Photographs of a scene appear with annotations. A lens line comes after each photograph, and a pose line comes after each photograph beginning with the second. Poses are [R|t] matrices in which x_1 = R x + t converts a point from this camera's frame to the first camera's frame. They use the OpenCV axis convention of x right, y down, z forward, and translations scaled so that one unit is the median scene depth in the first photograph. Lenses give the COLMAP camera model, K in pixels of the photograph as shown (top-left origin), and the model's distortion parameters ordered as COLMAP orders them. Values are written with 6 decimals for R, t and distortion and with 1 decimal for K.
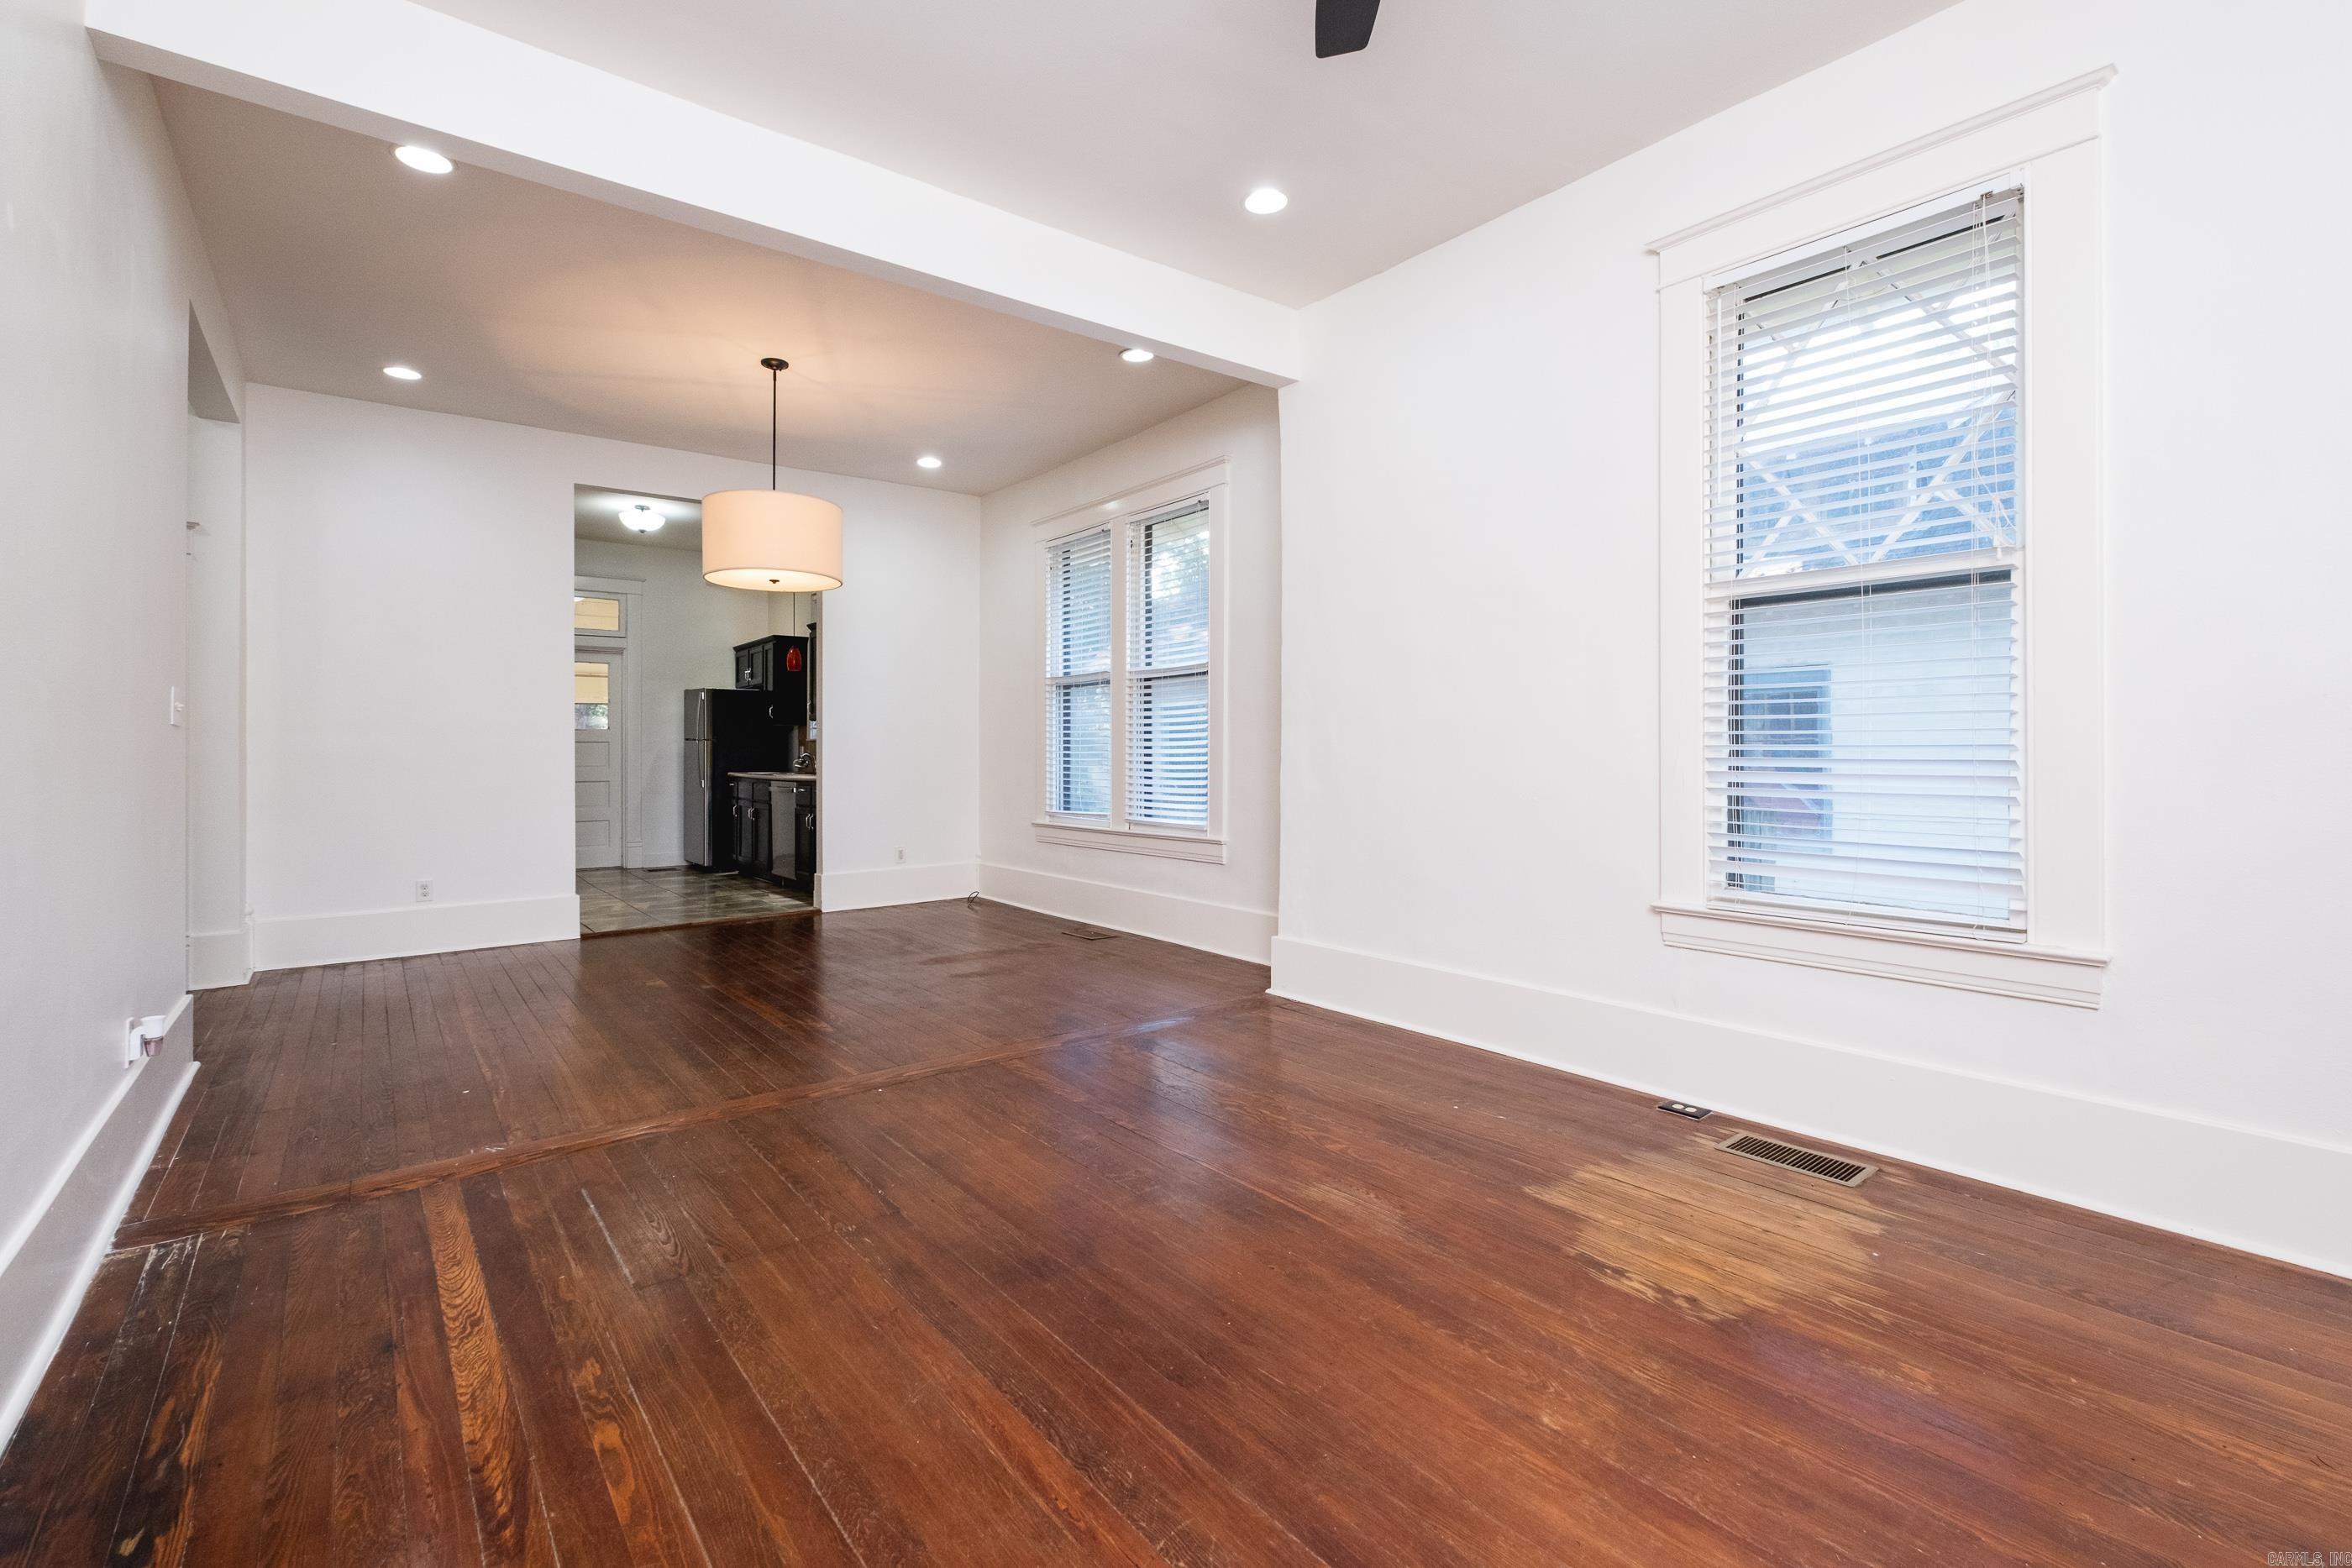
lens RADIAL K [[1041.2, 0, 1152.7], [0, 1041.2, 755.7], [0, 0, 1]] dist [0.013514, -0.011436]
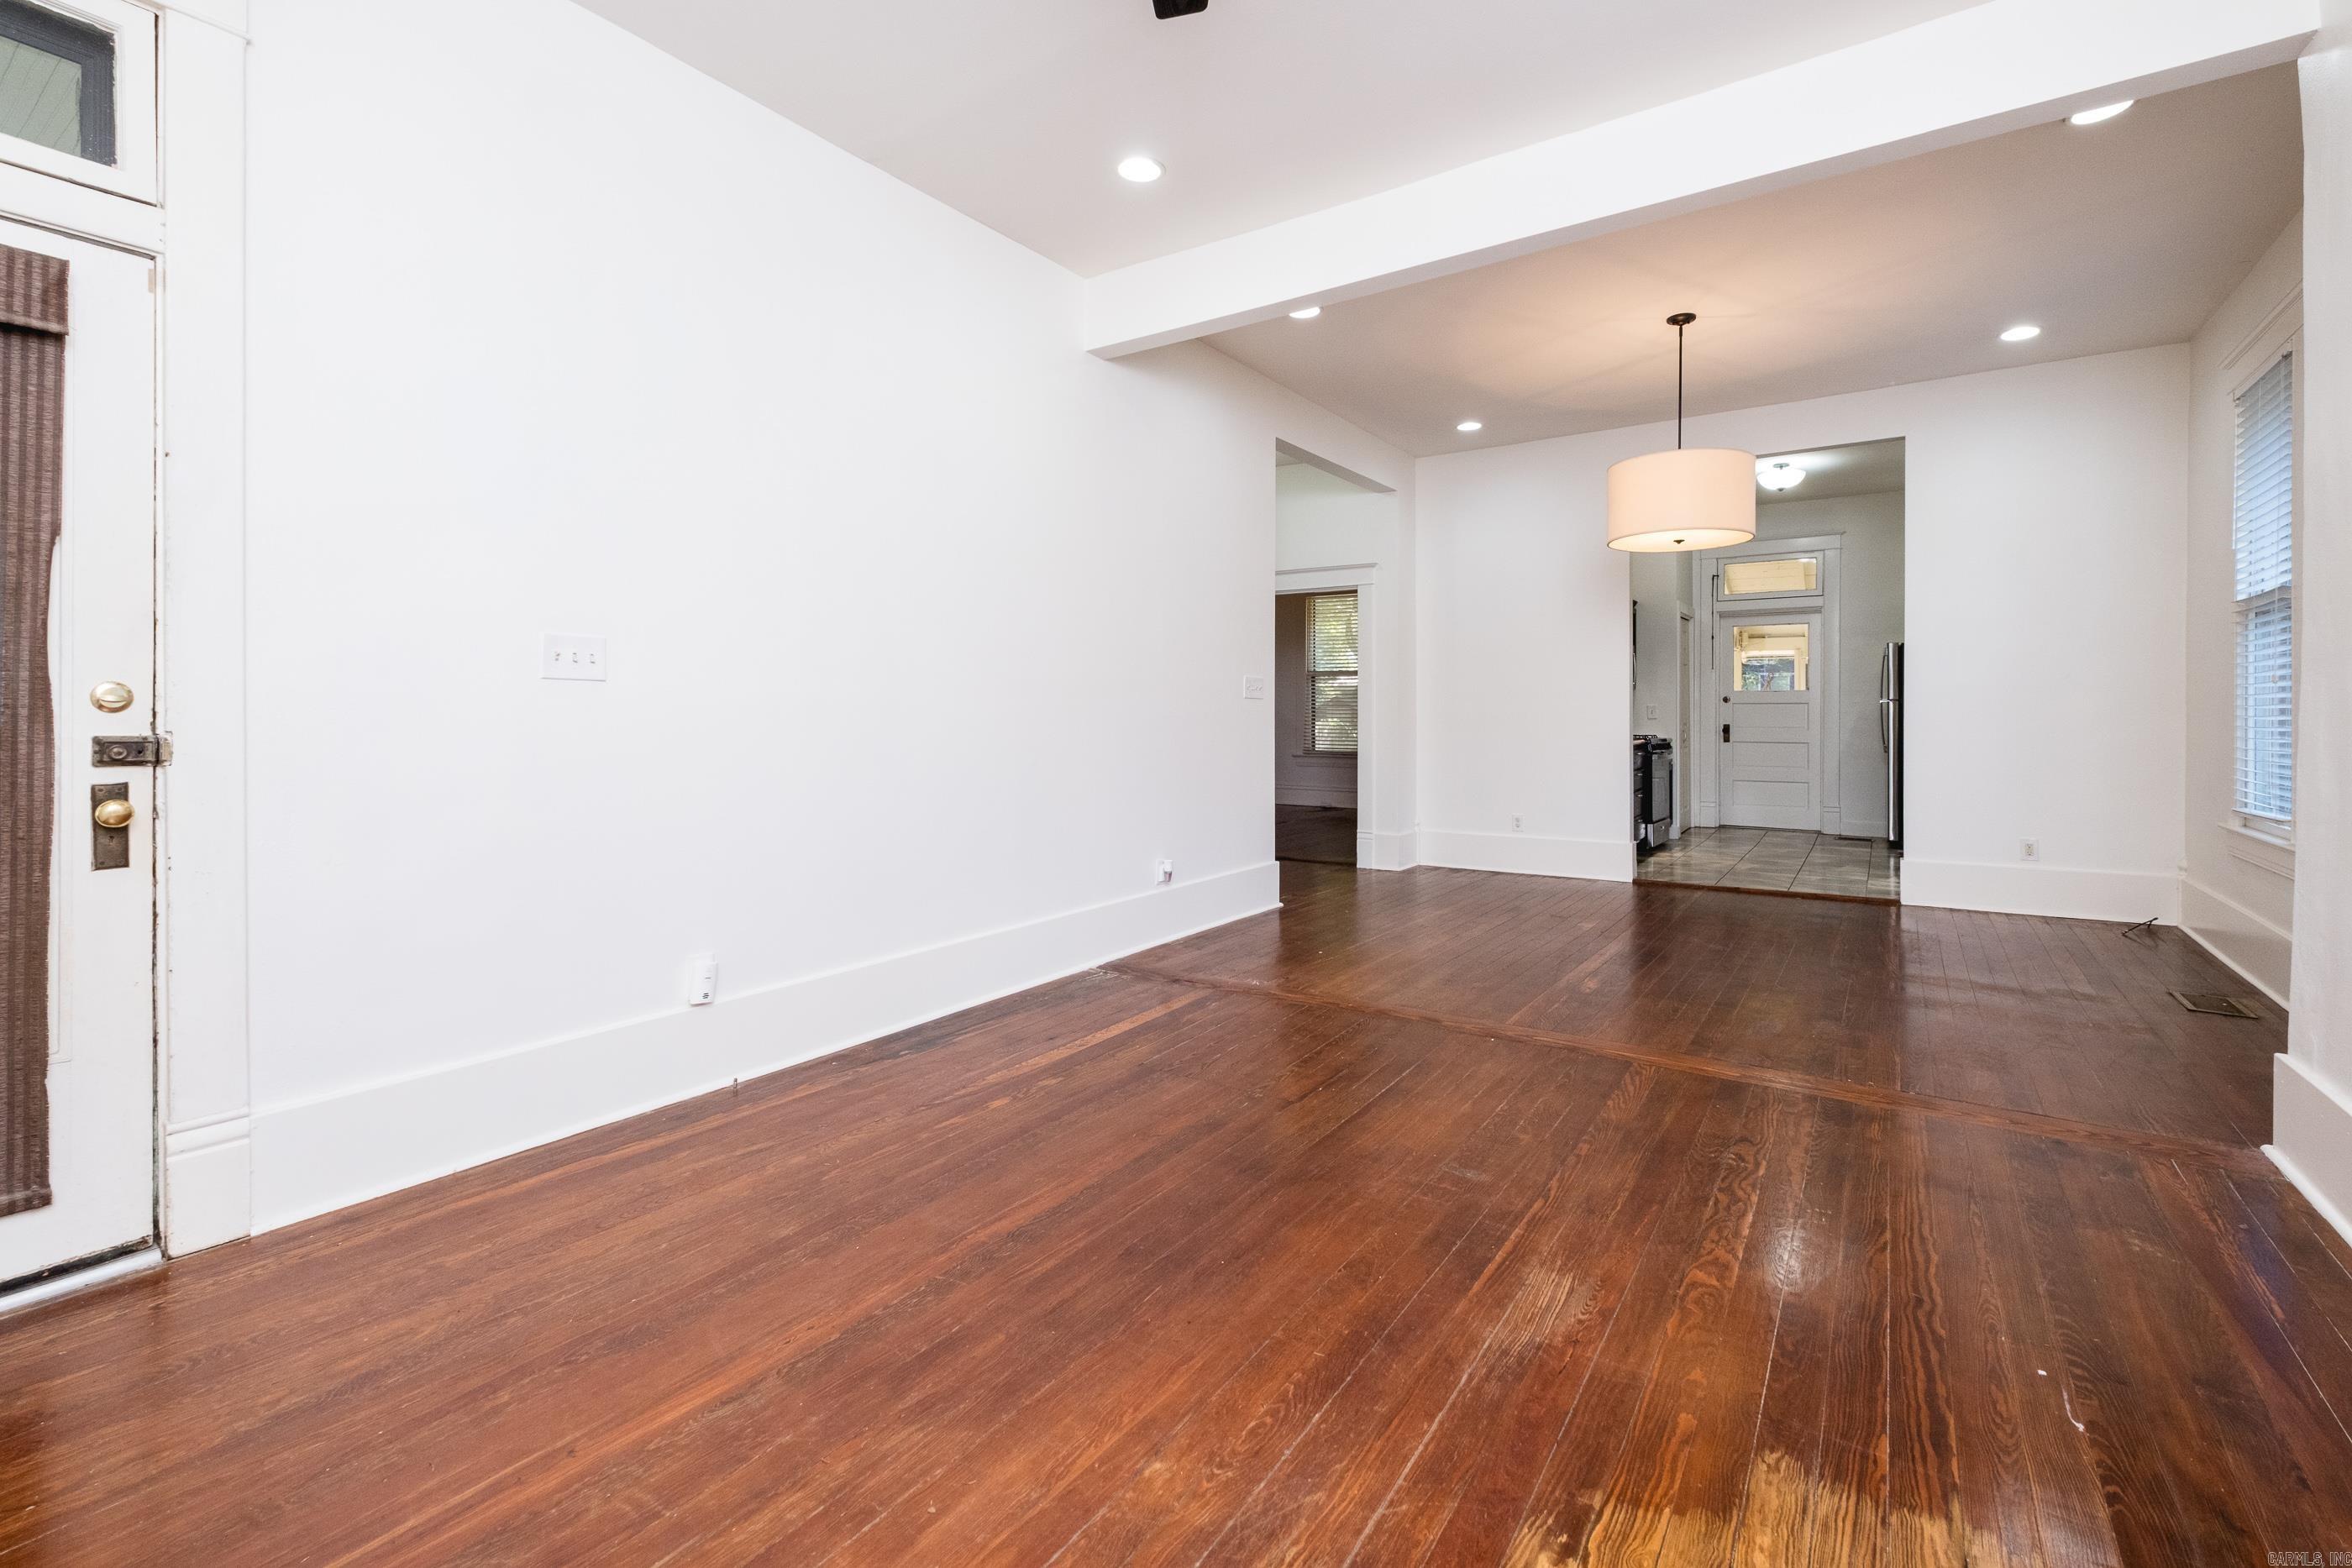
lens RADIAL K [[1034.7, 0, 1178.2], [0, 1034.7, 708.1], [0, 0, 1]] dist [-0.000312, -0.000287]
pose [[0.311625, -0.000233, -0.950205, 0.341127], [-0.005594, 0.999982, -0.002080, -0.004452], [0.950189, 0.005964, 0.311618, 0.203810]]
